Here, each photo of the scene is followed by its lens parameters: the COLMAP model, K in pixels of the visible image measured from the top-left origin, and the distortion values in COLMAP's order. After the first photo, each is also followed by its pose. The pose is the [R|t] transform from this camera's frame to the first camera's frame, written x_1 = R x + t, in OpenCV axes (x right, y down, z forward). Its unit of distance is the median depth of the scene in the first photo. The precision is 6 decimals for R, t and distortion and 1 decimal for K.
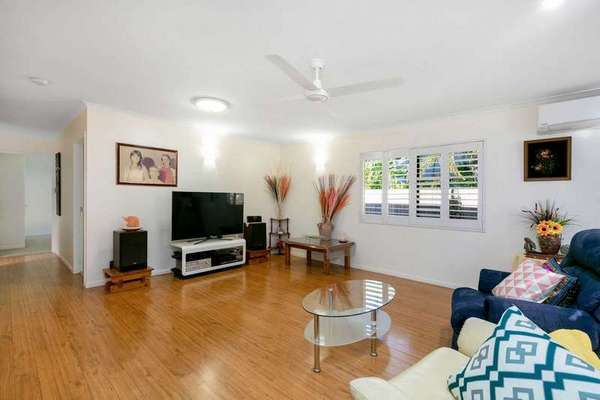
lens RADIAL K [[268.3, 0, 300.0], [0, 268.3, 200.0], [0, 0, 1]] dist [-0.000378, -0.000047]
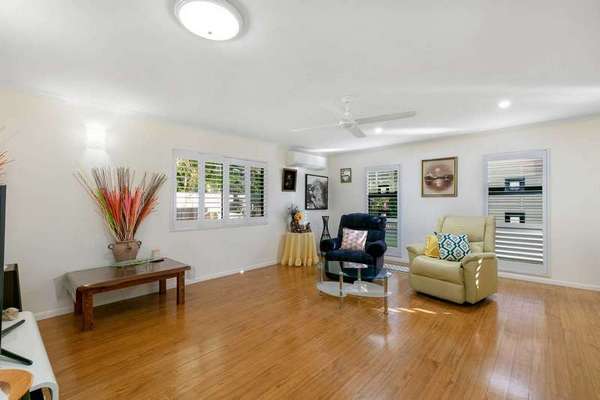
lens RADIAL K [[265.3, 0, 300.0], [0, 265.3, 200.0], [0, 0, 1]] dist [0.000318, 0.000038]
pose [[-0.004095, -0.009539, 0.999946, -0.606530], [0.008954, 0.999914, 0.009576, -0.019093], [-0.999952, 0.008993, -0.004009, 0.611142]]
